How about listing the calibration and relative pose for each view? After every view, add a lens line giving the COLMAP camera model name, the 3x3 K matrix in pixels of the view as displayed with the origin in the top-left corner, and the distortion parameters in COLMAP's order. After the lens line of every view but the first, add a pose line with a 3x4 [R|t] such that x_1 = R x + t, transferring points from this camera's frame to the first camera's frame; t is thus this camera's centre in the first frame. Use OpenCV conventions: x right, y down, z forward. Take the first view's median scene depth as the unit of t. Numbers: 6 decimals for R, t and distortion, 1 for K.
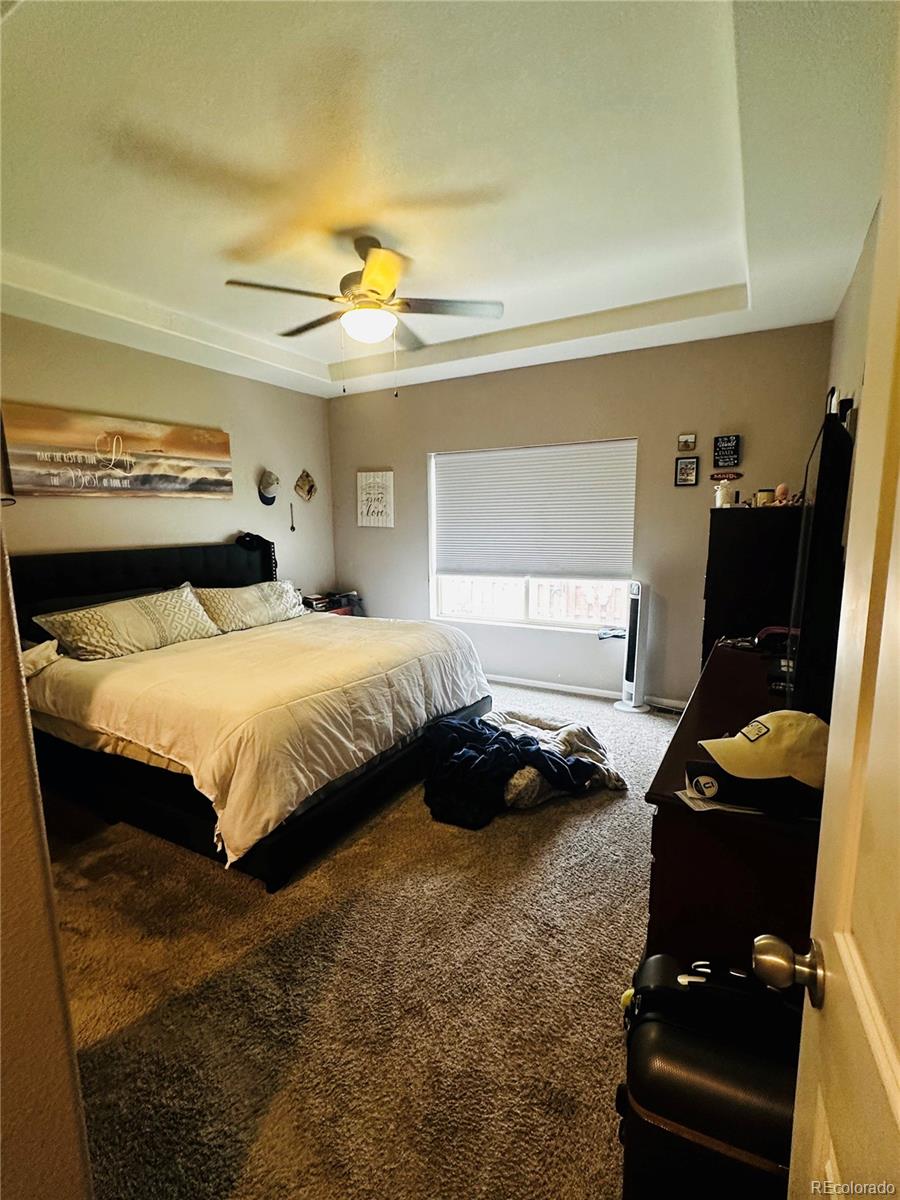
lens RADIAL K [[553.6, 0, 450.2], [0, 553.6, 601.9], [0, 0, 1]] dist [-0.001334, -0.000180]
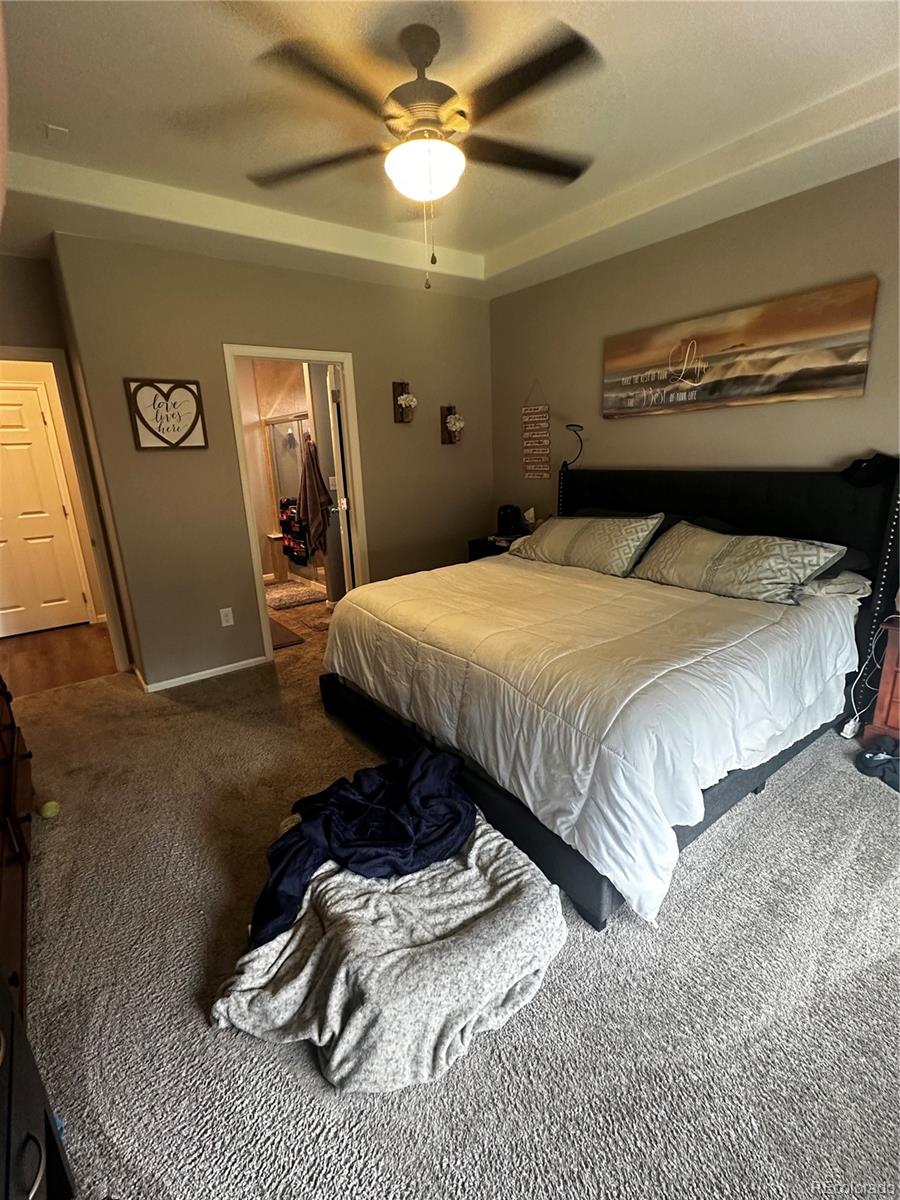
lens RADIAL K [[553.6, 0, 450.2], [0, 553.6, 601.2], [0, 0, 1]] dist [-0.001334, -0.000180]
pose [[-0.411311, 0.266320, -0.871721, 0.453874], [-0.097050, 0.938132, 0.332401, -0.163656], [0.906314, 0.221320, -0.360018, 1.057242]]
